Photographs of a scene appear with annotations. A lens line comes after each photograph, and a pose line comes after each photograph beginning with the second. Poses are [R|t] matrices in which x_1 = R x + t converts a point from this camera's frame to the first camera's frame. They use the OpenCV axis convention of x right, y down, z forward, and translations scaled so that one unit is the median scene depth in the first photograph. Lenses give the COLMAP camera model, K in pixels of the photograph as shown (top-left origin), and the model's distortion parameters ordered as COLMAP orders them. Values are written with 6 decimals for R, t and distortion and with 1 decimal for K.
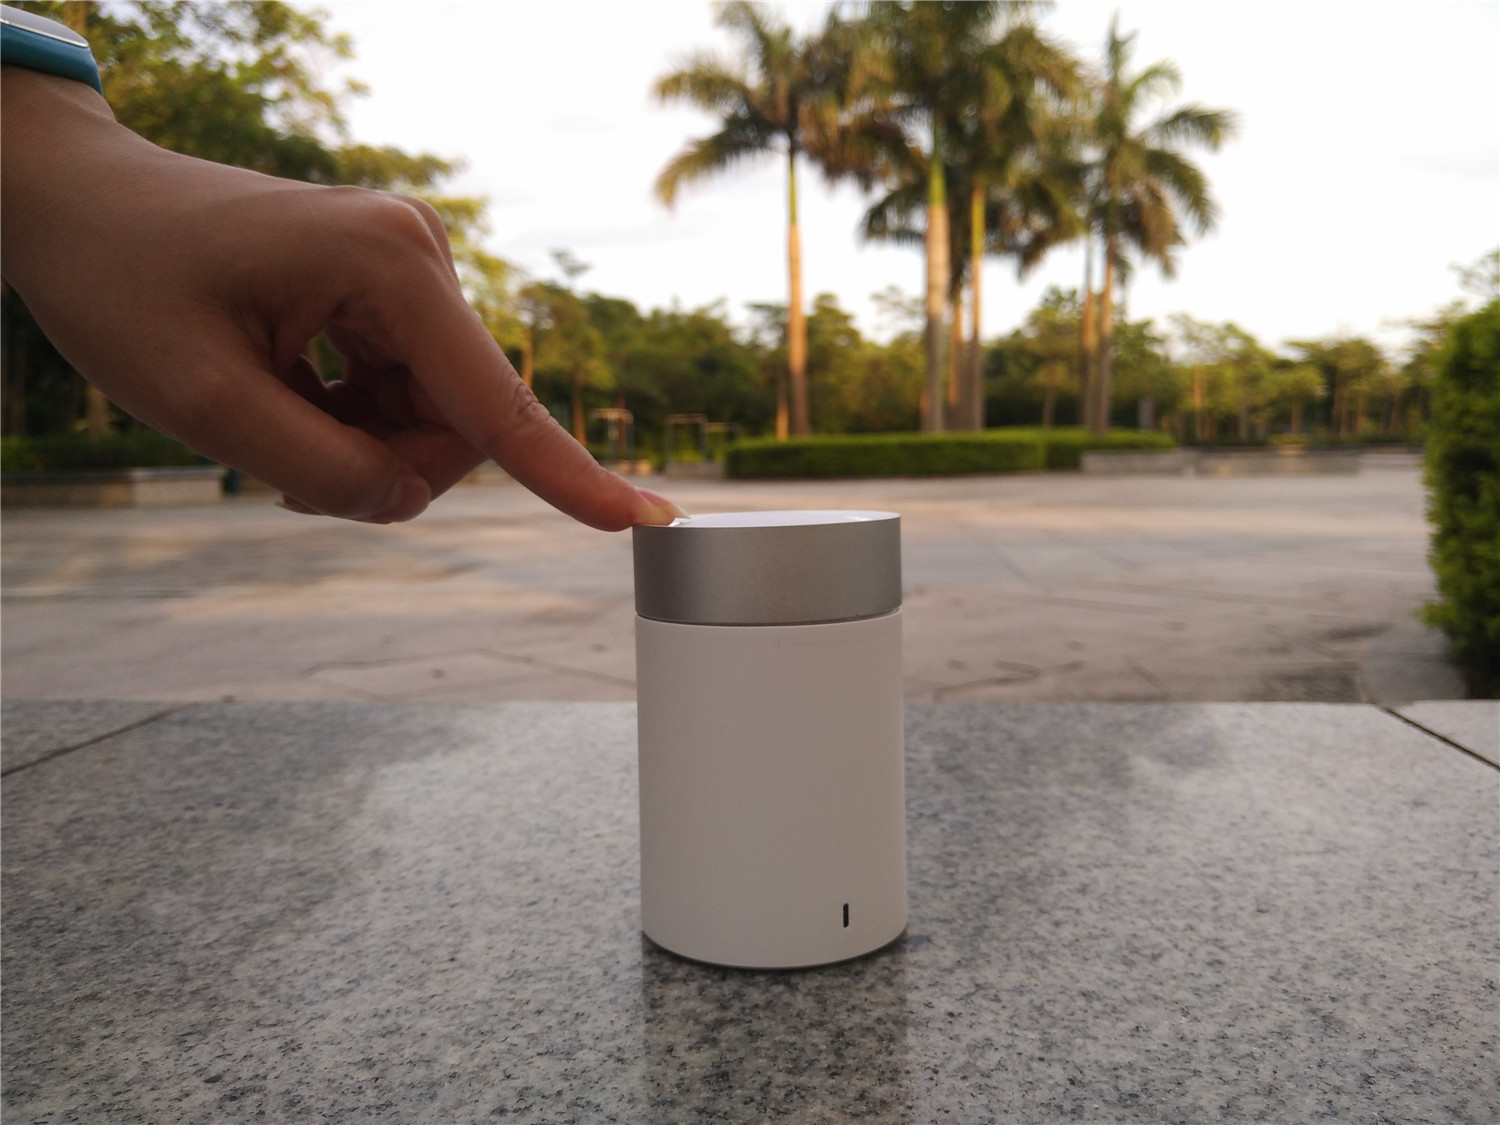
lens RADIAL K [[1322.5, 0, 749.5], [0, 1322.5, 554.6], [0, 0, 1]] dist [-0.037411, 0.012414]
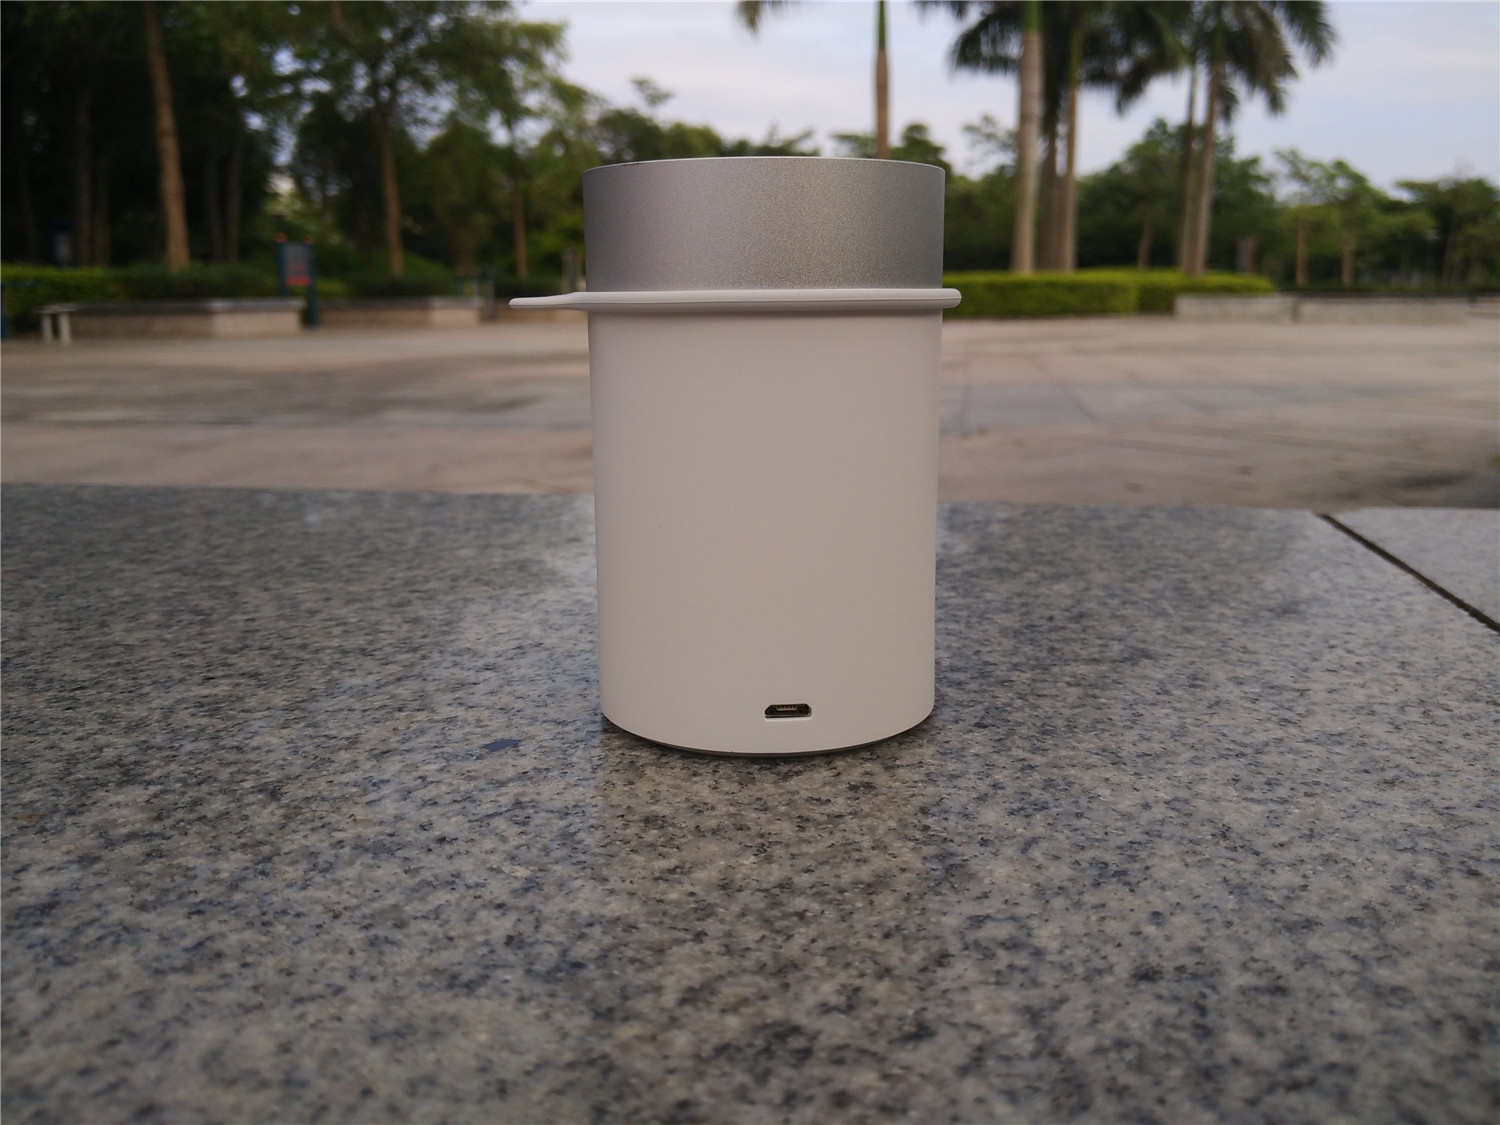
lens RADIAL K [[1322.5, 0, 749.5], [0, 1322.5, 554.6], [0, 0, 1]] dist [-0.037411, 0.012414]
pose [[0.997970, 0.023693, -0.059109, 0.339338], [-0.016485, 0.992687, 0.119585, 0.097799], [0.061510, -0.118368, 0.991063, 0.291121]]
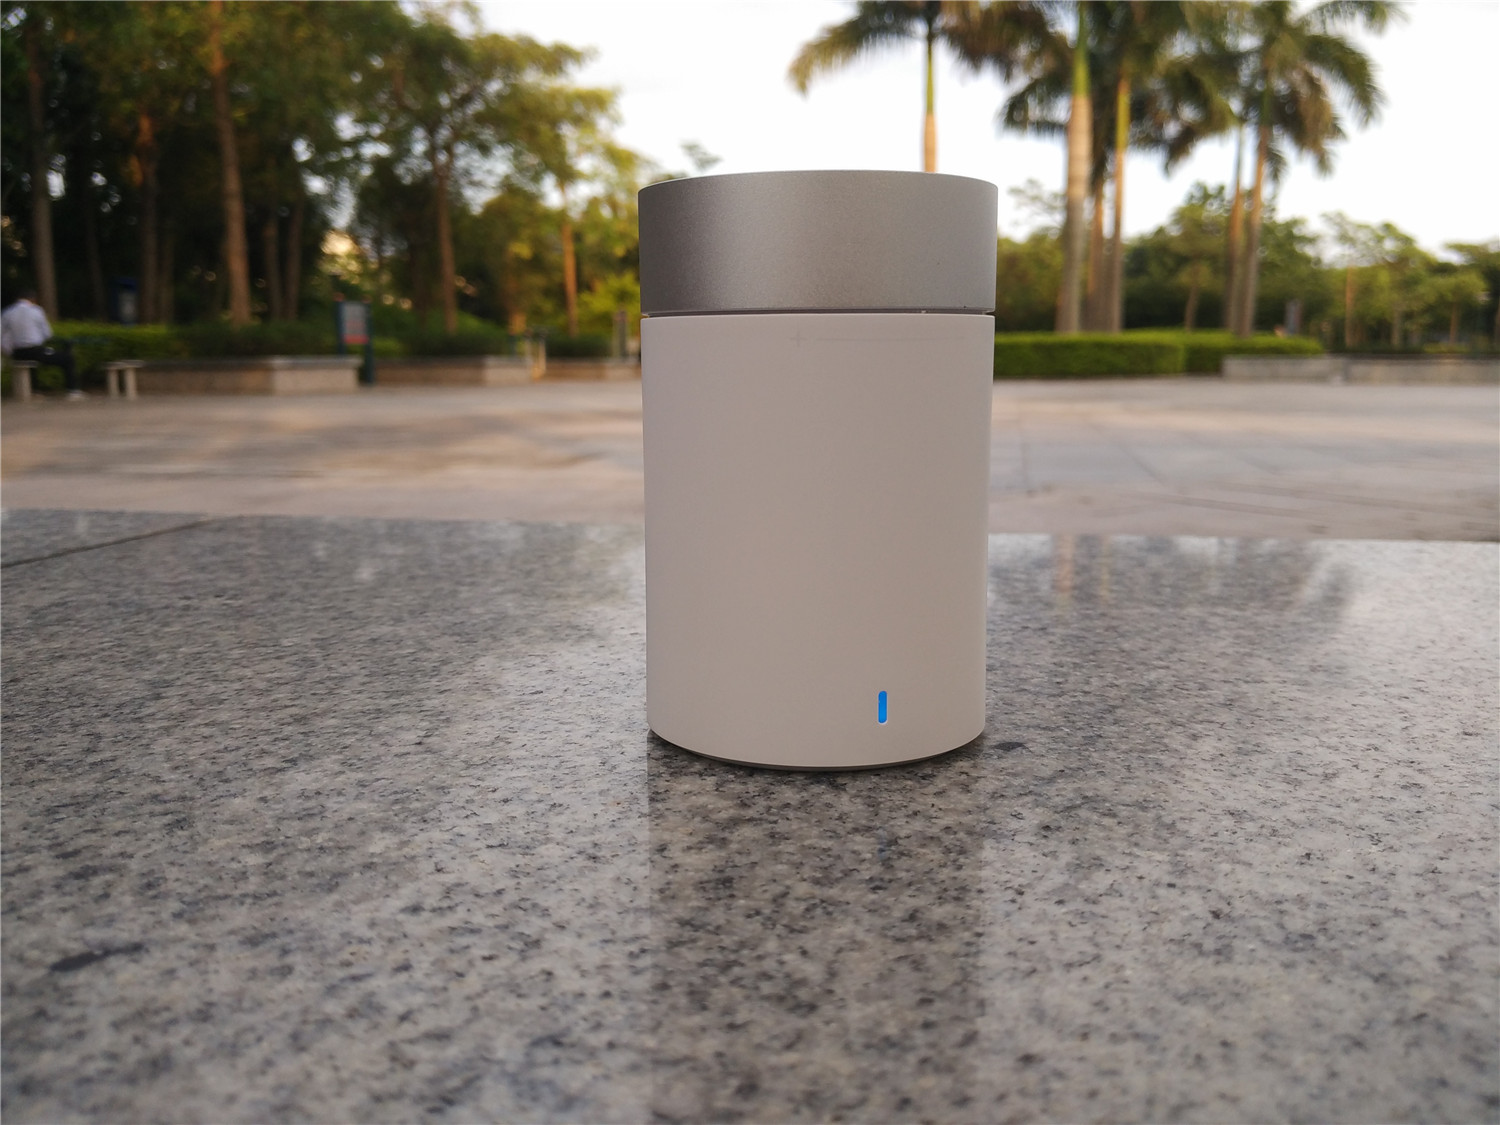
lens RADIAL K [[1316.6, 0, 750.0], [0, 1316.6, 562.5], [0, 0, 1]] dist [-0.018896, -0.027157]
pose [[0.995336, 0.029392, -0.091884, 0.047515], [-0.021802, 0.996349, 0.082547, 0.135067], [0.093975, -0.080159, 0.992342, 0.247986]]
